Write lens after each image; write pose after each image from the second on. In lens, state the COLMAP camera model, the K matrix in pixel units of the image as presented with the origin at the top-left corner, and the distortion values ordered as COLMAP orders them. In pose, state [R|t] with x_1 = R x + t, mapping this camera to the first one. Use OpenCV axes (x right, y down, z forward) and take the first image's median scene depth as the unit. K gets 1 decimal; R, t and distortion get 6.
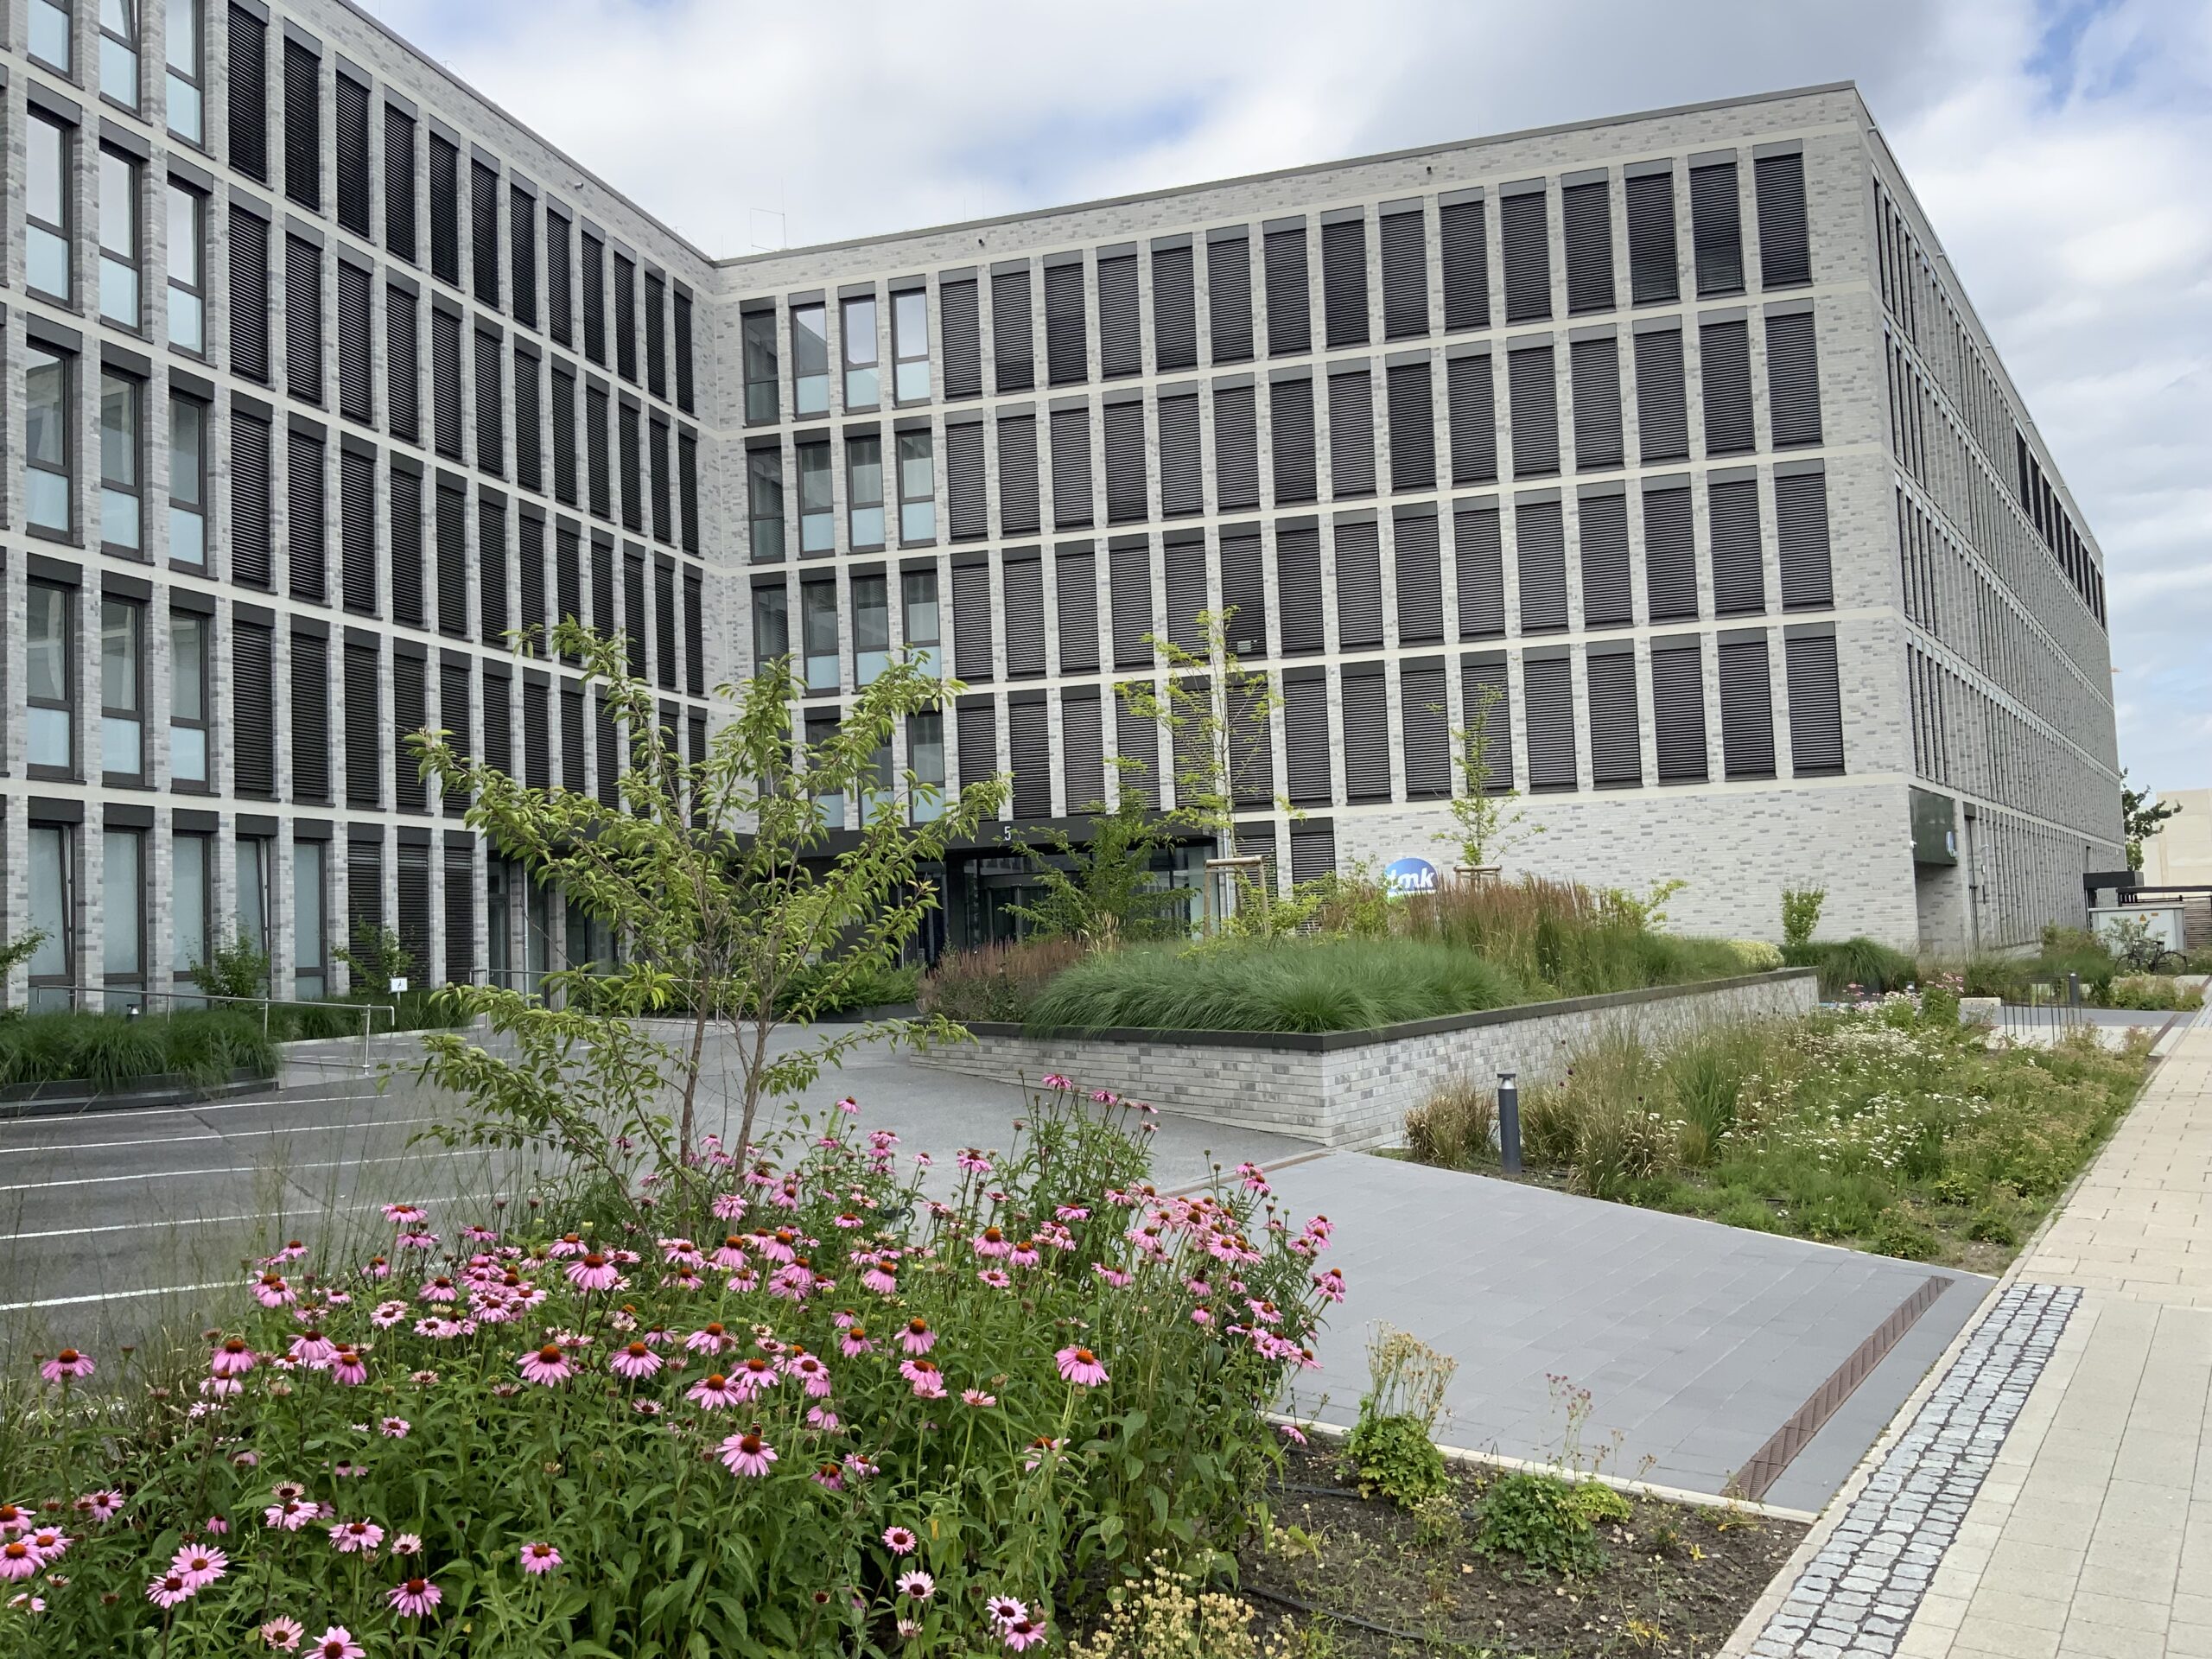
lens RADIAL K [[1863.7, 0, 1105.1], [0, 1863.7, 838.3], [0, 0, 1]] dist [0.101514, -0.002194]
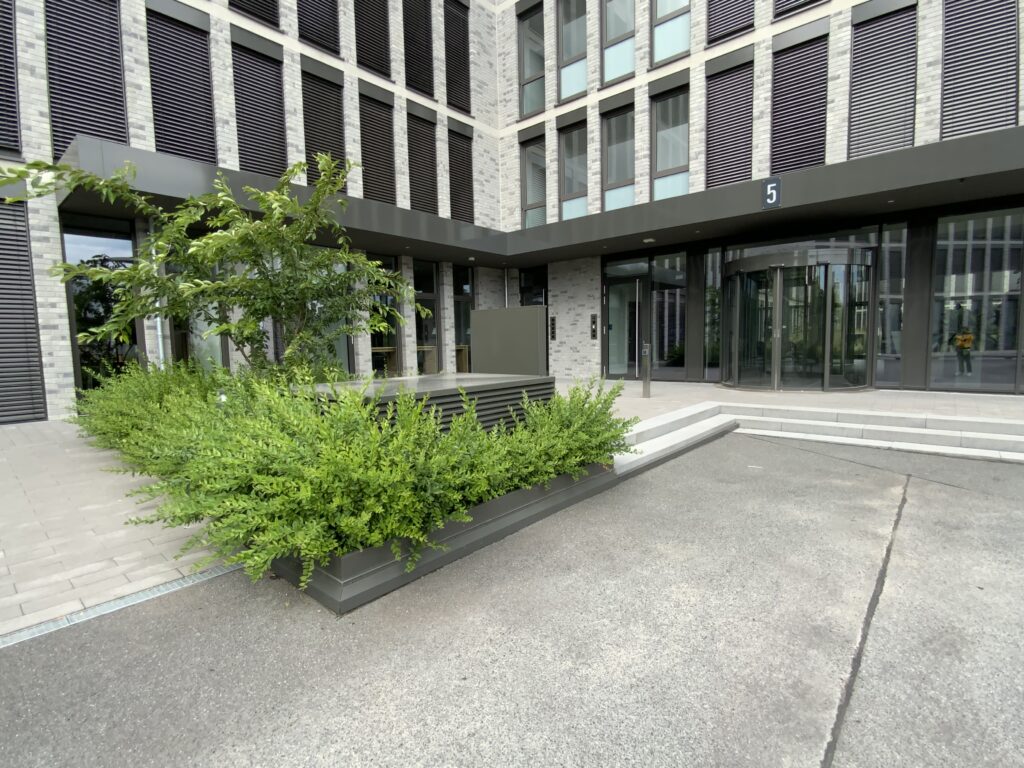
lens RADIAL K [[496.9, 0, 517.8], [0, 496.9, 386.4], [0, 0, 1]] dist [-0.011096, 0.000056]
pose [[0.907845, 0.057225, -0.415382, -0.057073], [0.008409, 0.987959, 0.154484, 0.042148], [0.419221, -0.143740, 0.896433, 0.764118]]
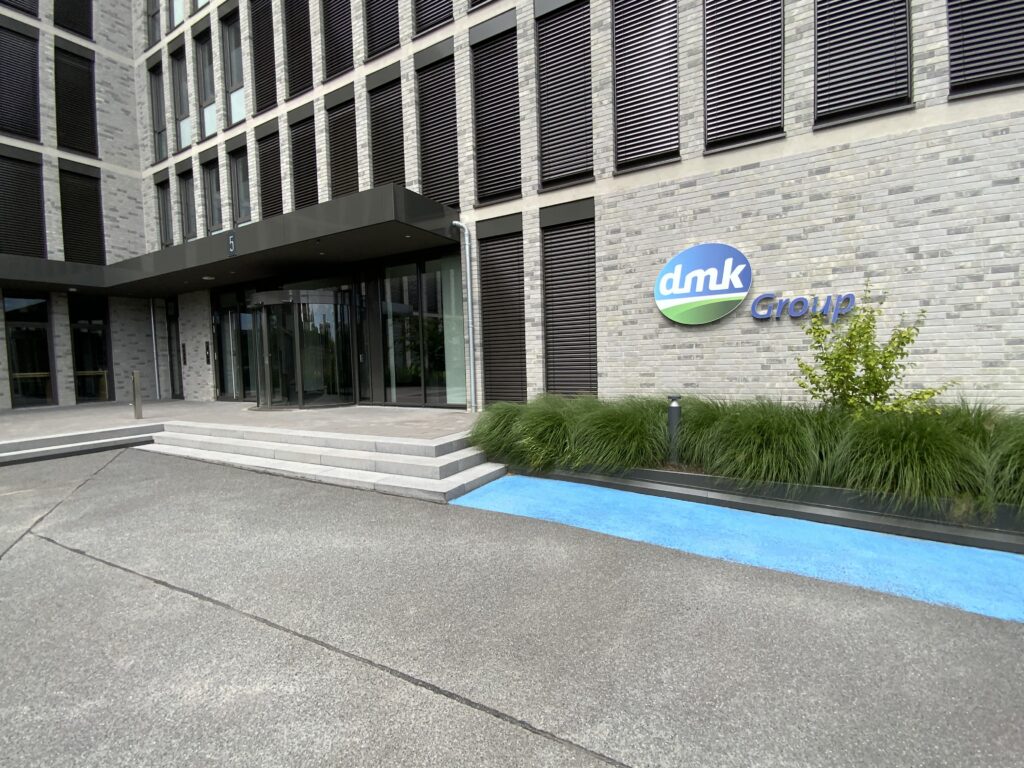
lens RADIAL K [[454.2, 0, 527.5], [0, 454.2, 386.1], [0, 0, 1]] dist [0.003663, -0.011053]
pose [[0.974133, 0.024730, -0.224618, 0.136529], [0.003574, 0.992183, 0.124740, 0.038230], [0.225947, -0.122316, 0.966430, 0.809745]]
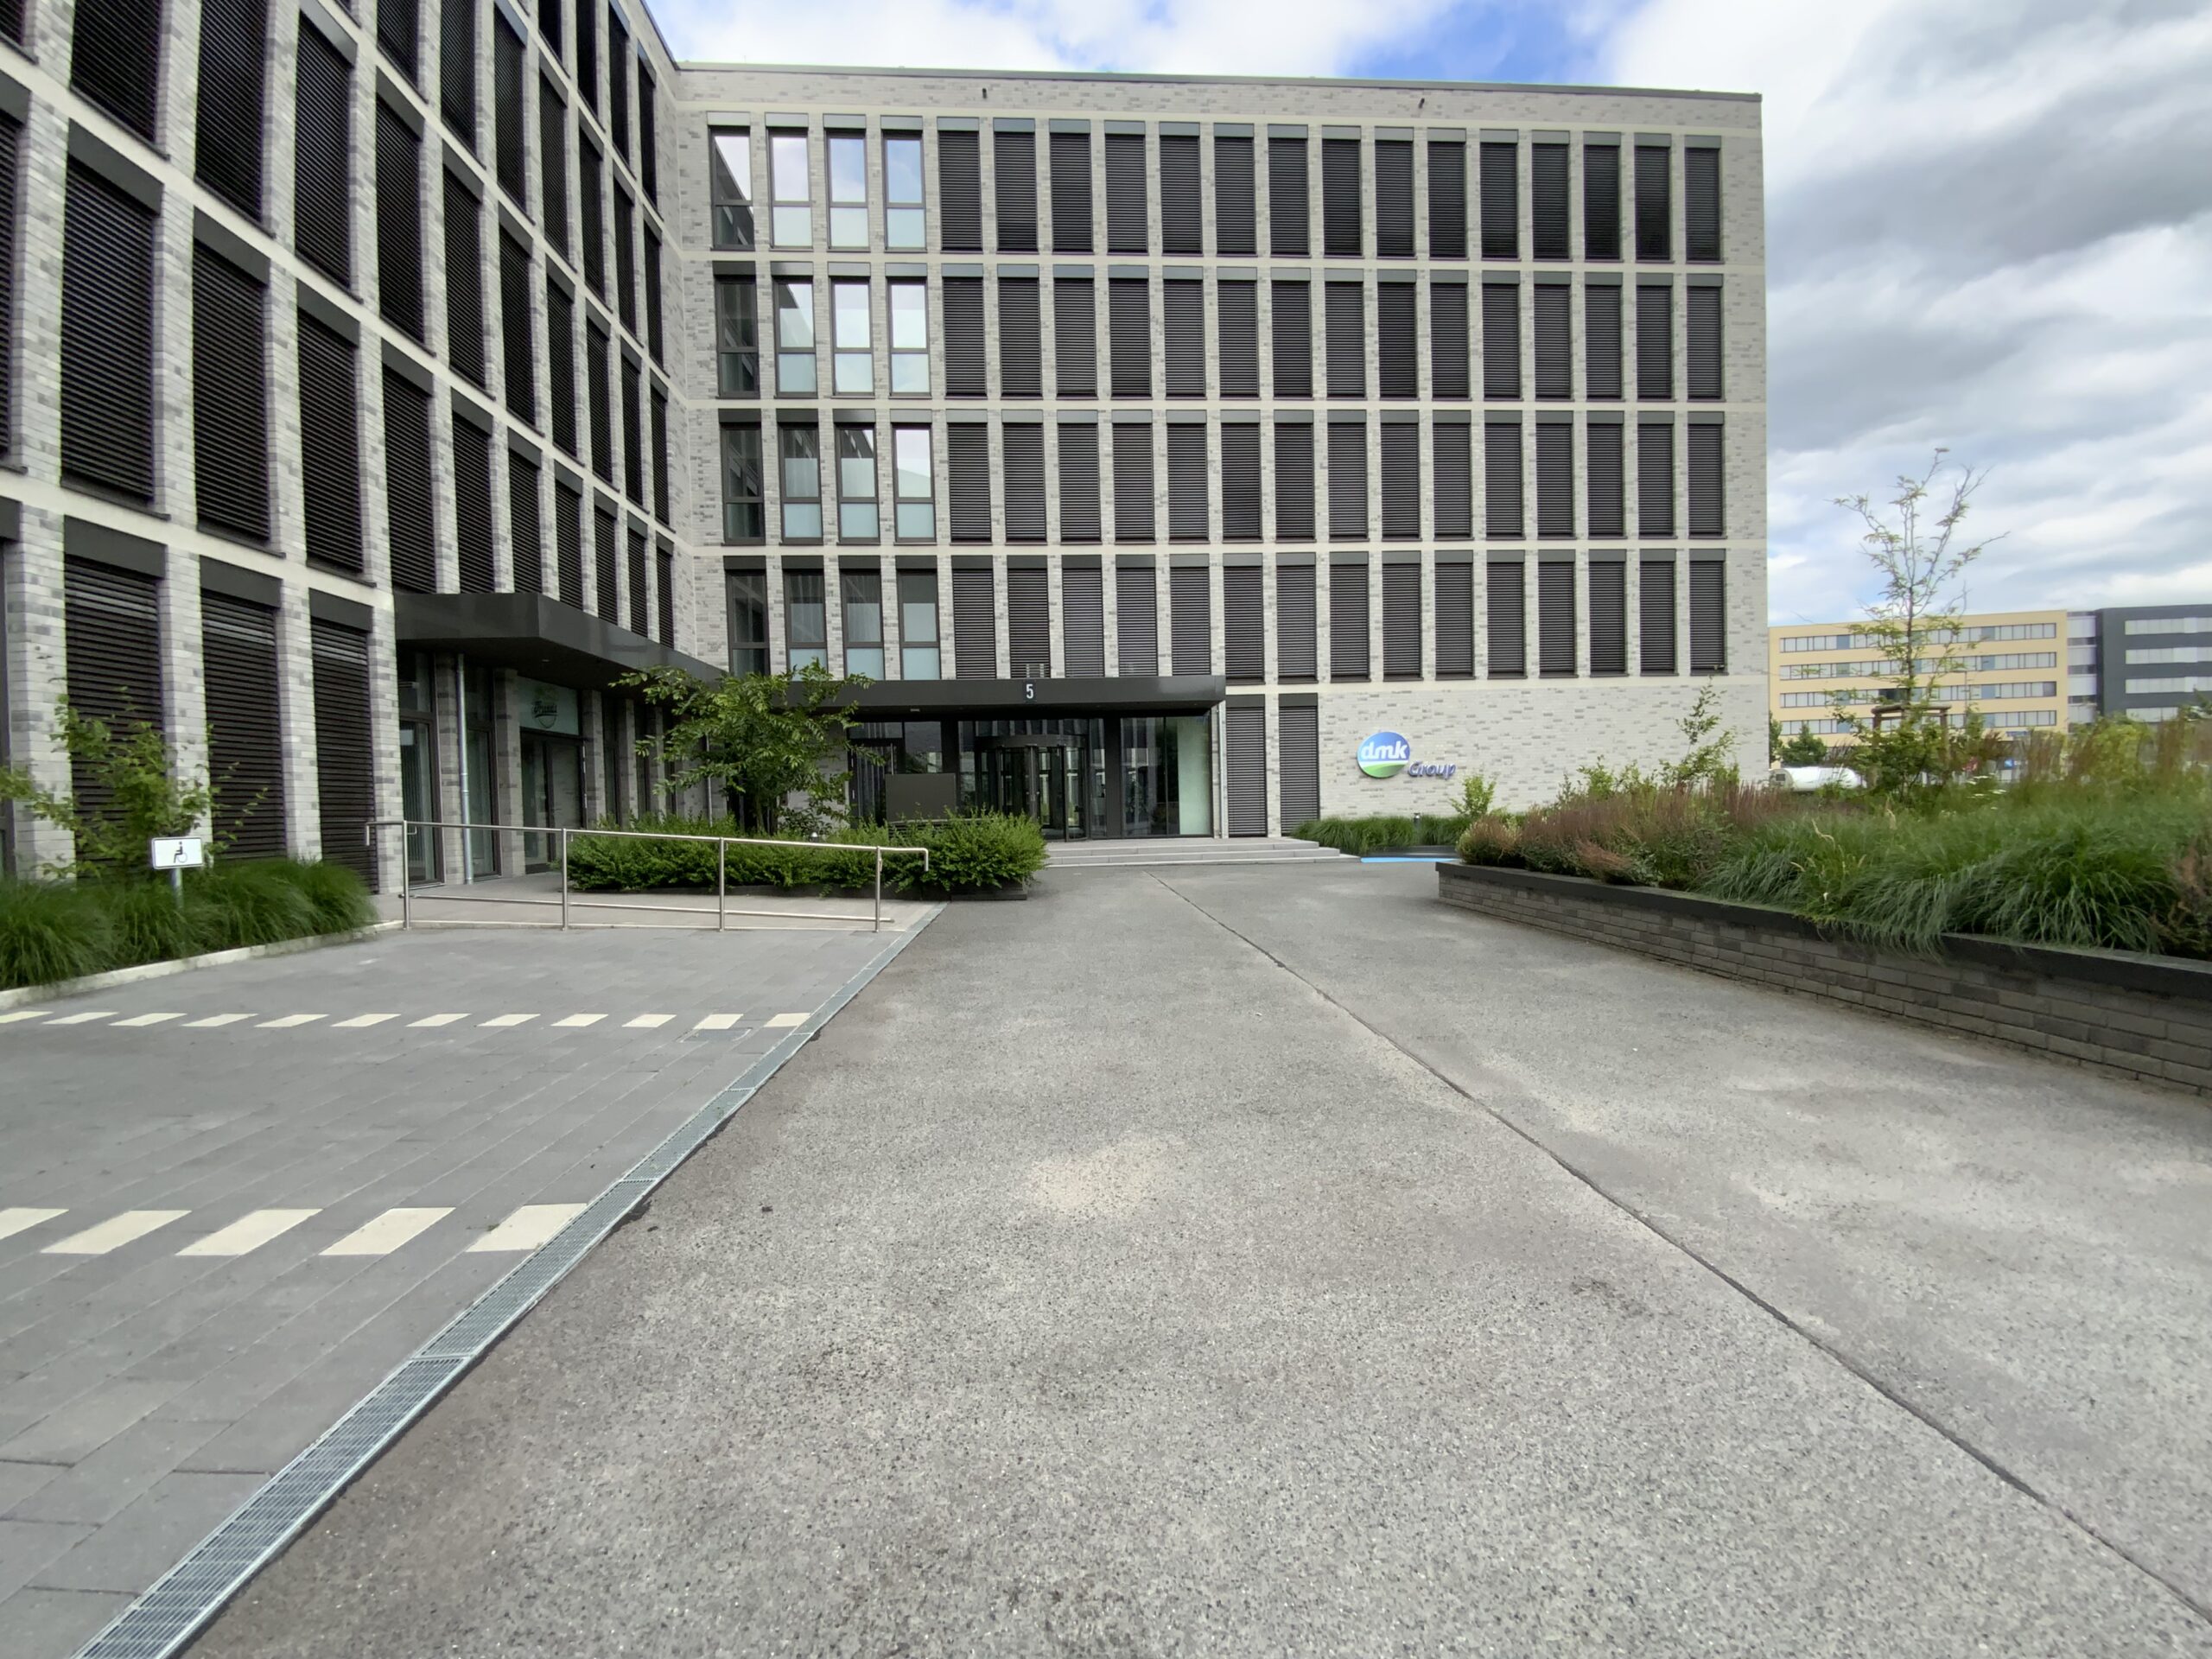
lens RADIAL K [[919.3, 0, 1115.2], [0, 919.3, 828.8], [0, 0, 1]] dist [-0.002727, -0.000322]
pose [[0.937302, 0.006034, 0.348466, -0.175725], [-0.029837, 0.997569, 0.062981, 0.037700], [-0.347238, -0.069429, 0.935203, 0.525753]]
